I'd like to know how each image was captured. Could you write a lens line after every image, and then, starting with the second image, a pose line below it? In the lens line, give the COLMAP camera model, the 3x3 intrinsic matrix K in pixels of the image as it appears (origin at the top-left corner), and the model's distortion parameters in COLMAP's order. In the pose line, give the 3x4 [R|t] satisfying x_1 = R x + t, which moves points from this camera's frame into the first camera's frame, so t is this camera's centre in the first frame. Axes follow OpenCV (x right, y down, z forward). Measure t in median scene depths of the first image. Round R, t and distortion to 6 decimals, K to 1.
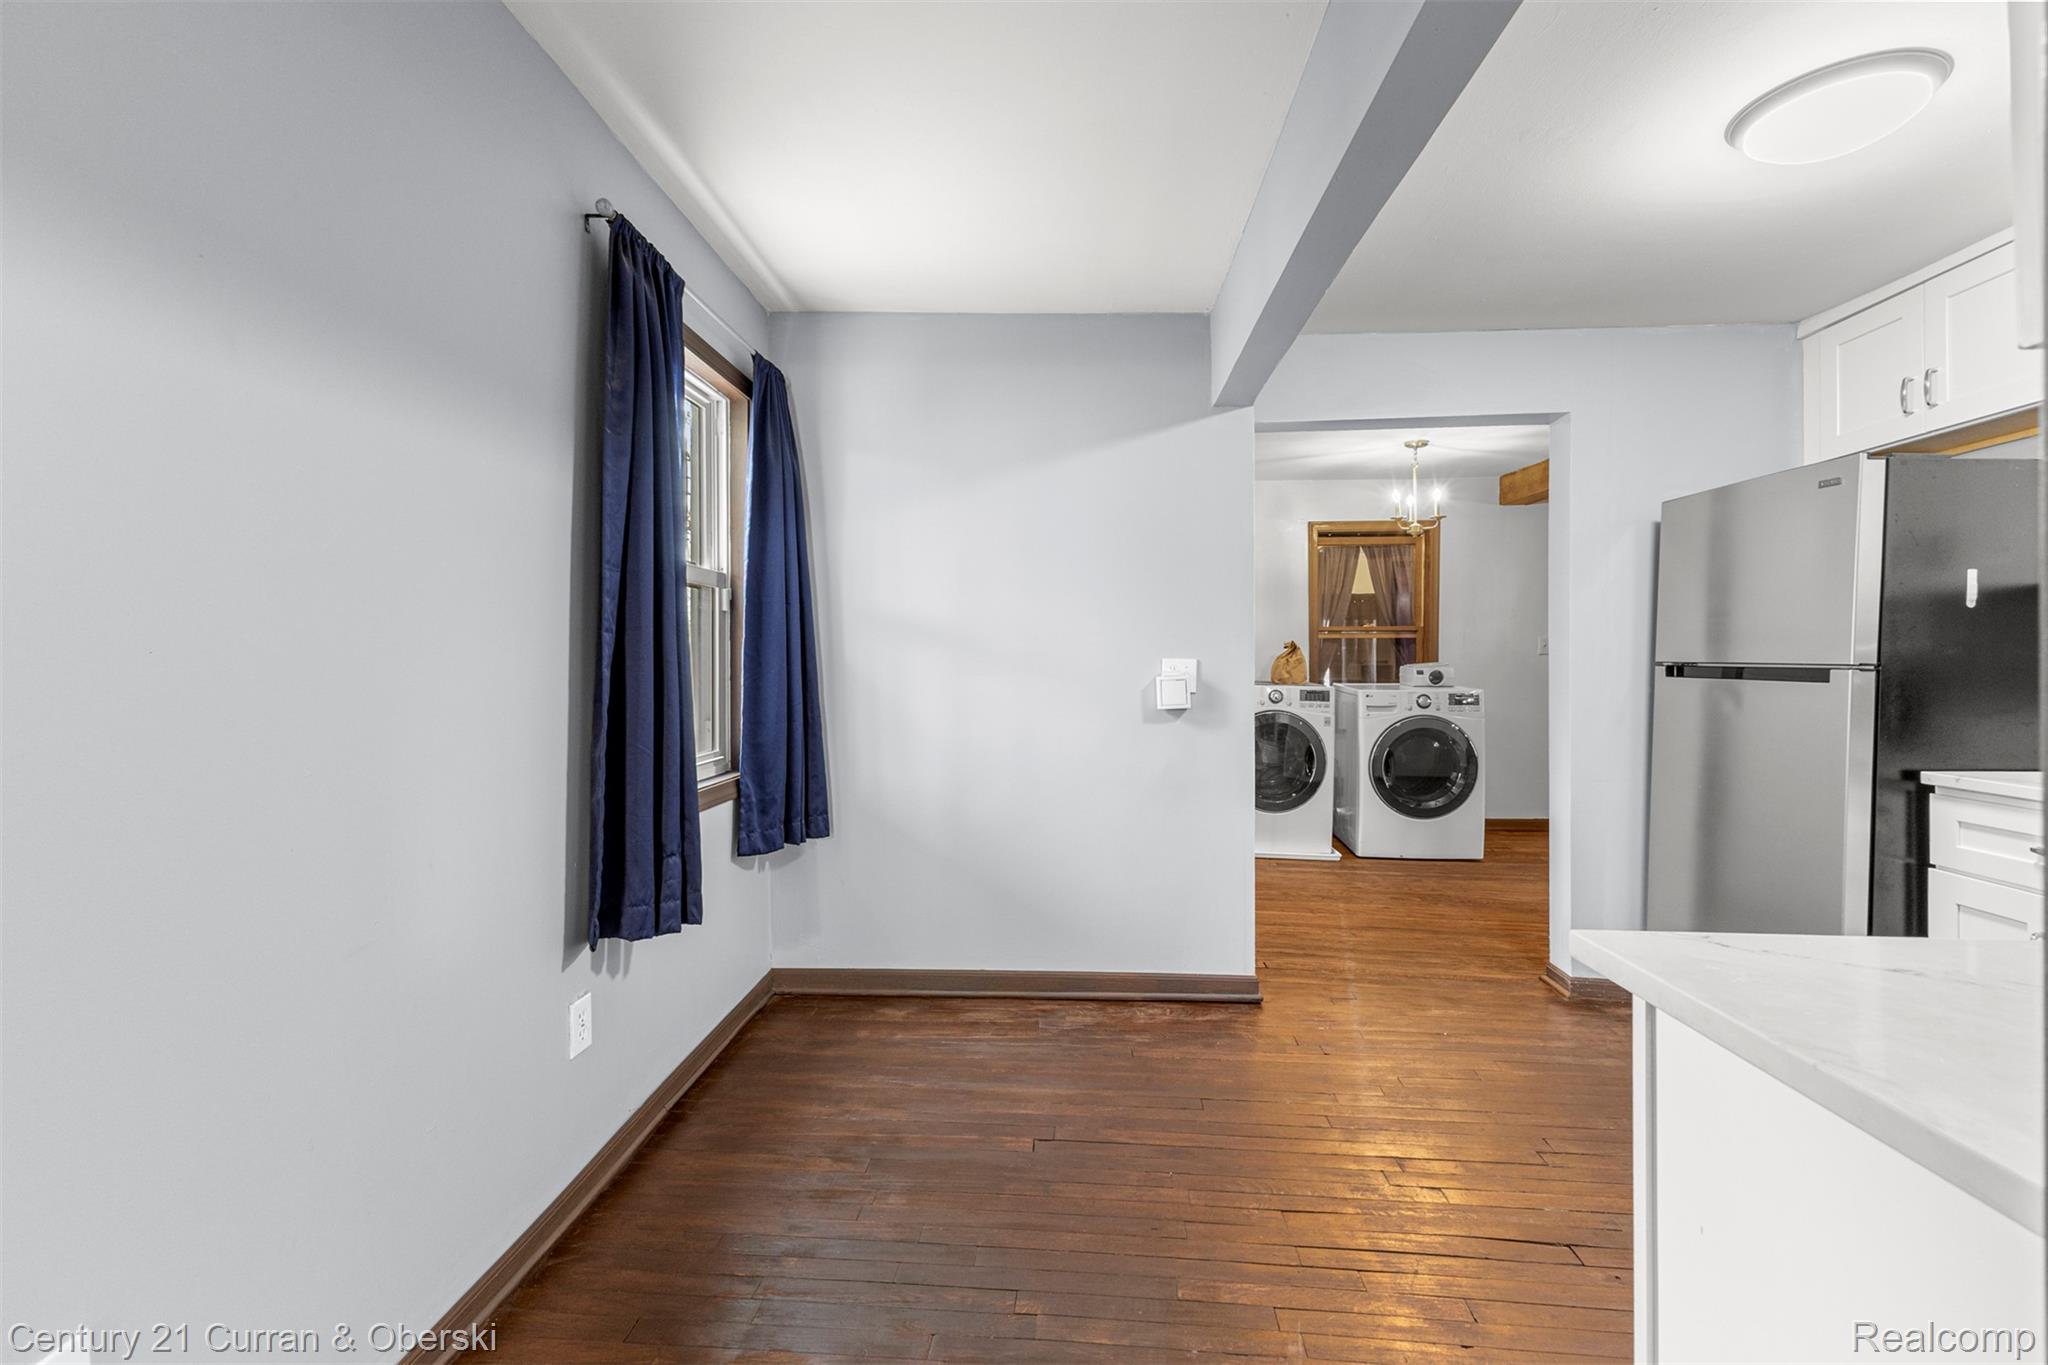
lens RADIAL K [[891.2, 0, 1037.3], [0, 891.2, 662.5], [0, 0, 1]] dist [0.013566, -0.003607]
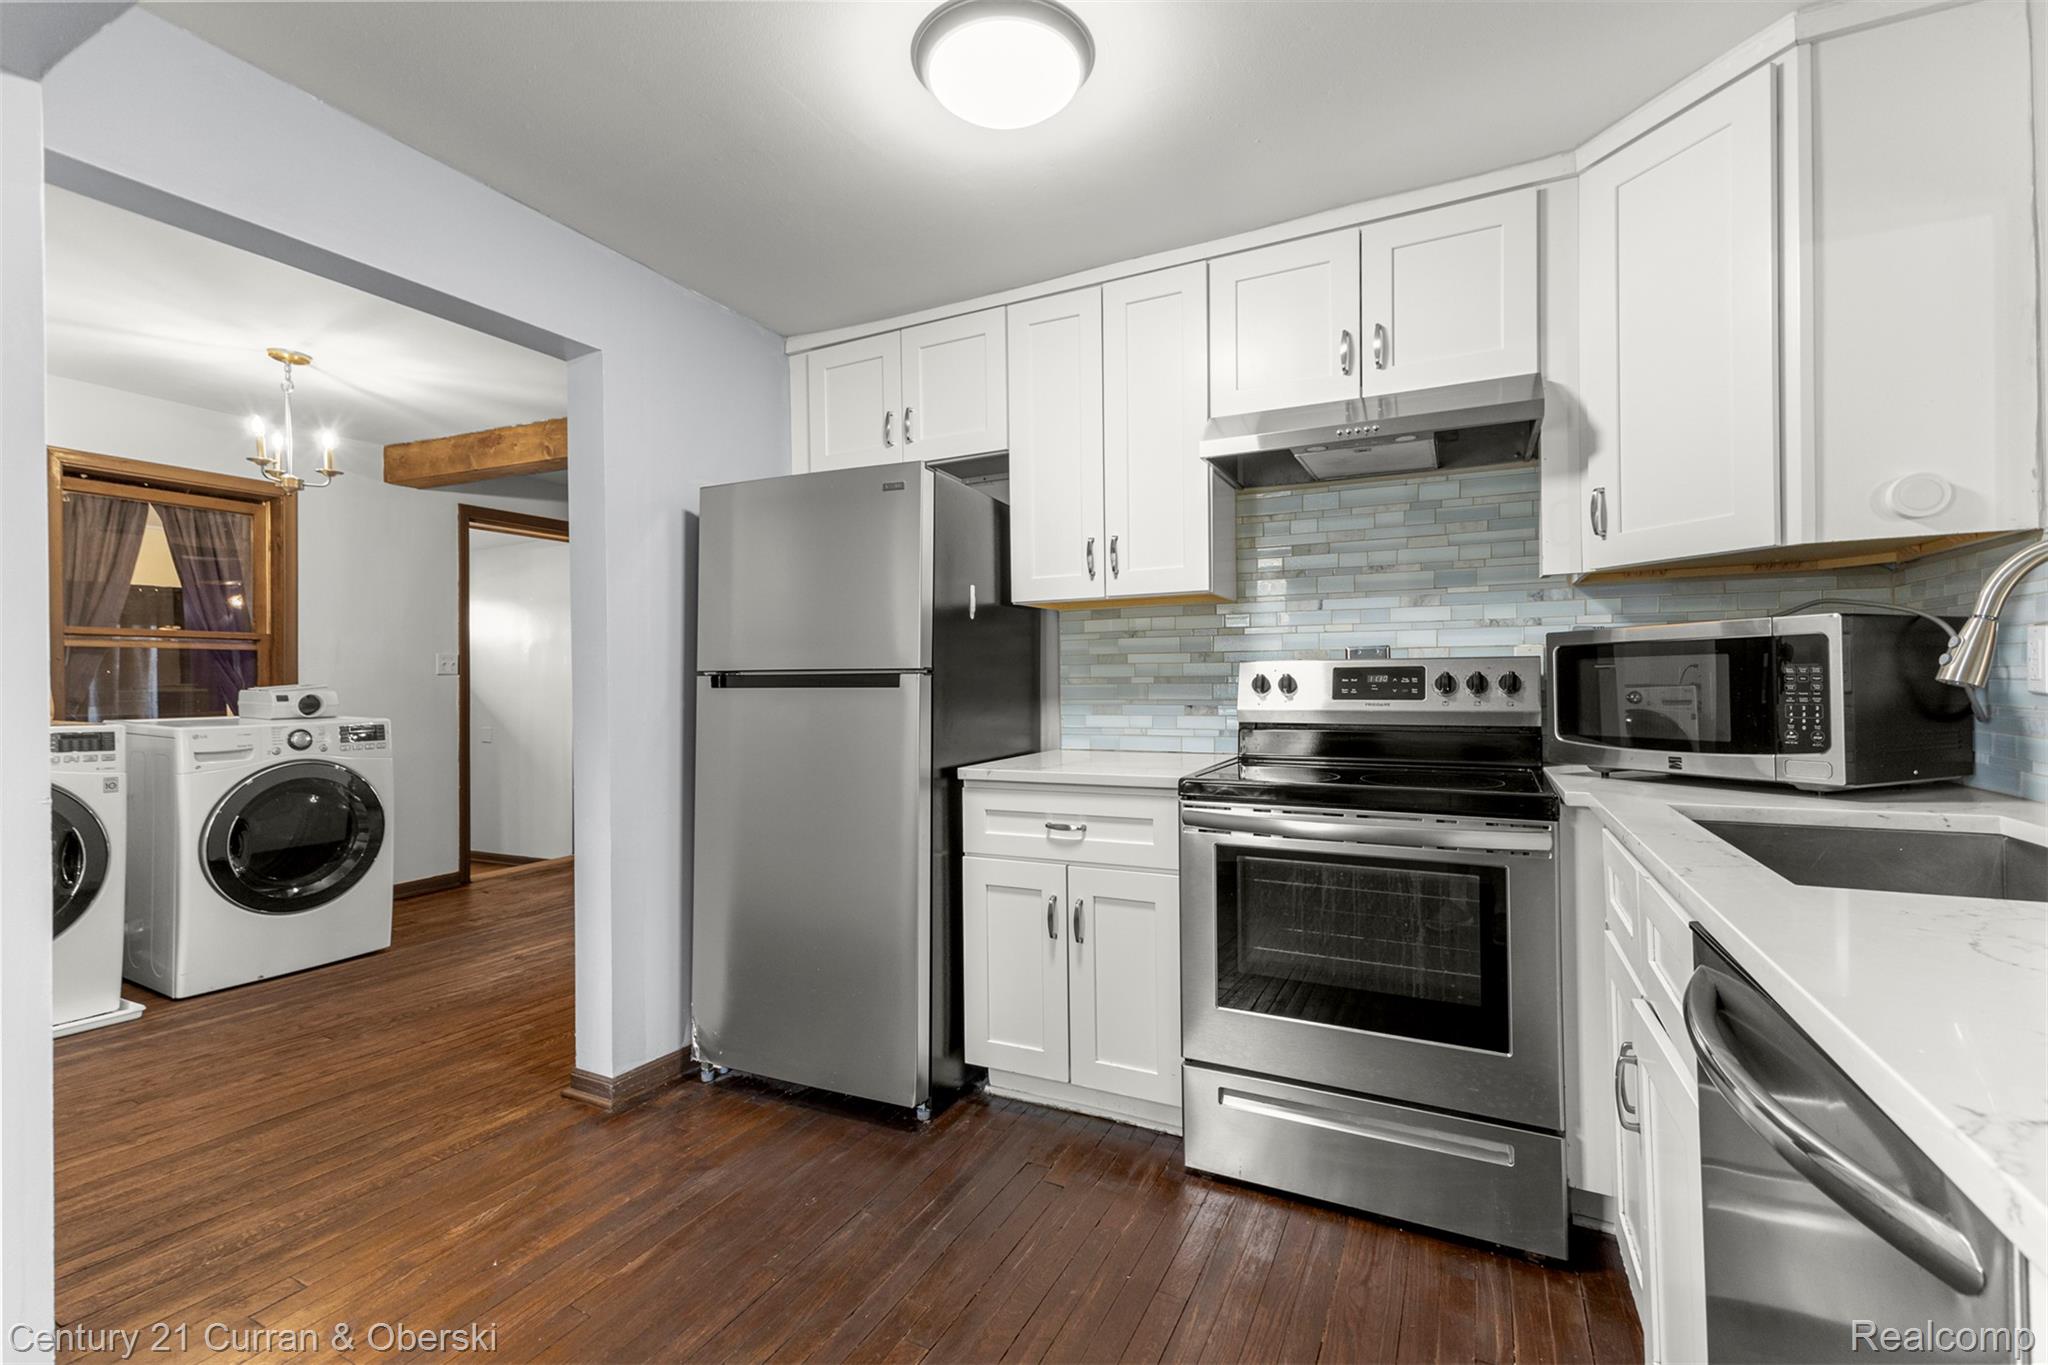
lens RADIAL K [[891.2, 0, 1020.7], [0, 891.2, 676.3], [0, 0, 1]] dist [0.013566, -0.003607]
pose [[0.385243, 0.000326, 0.922815, 0.011179], [0.015776, 0.999851, -0.006940, 0.008949], [-0.922680, 0.017232, 0.385181, 0.233175]]
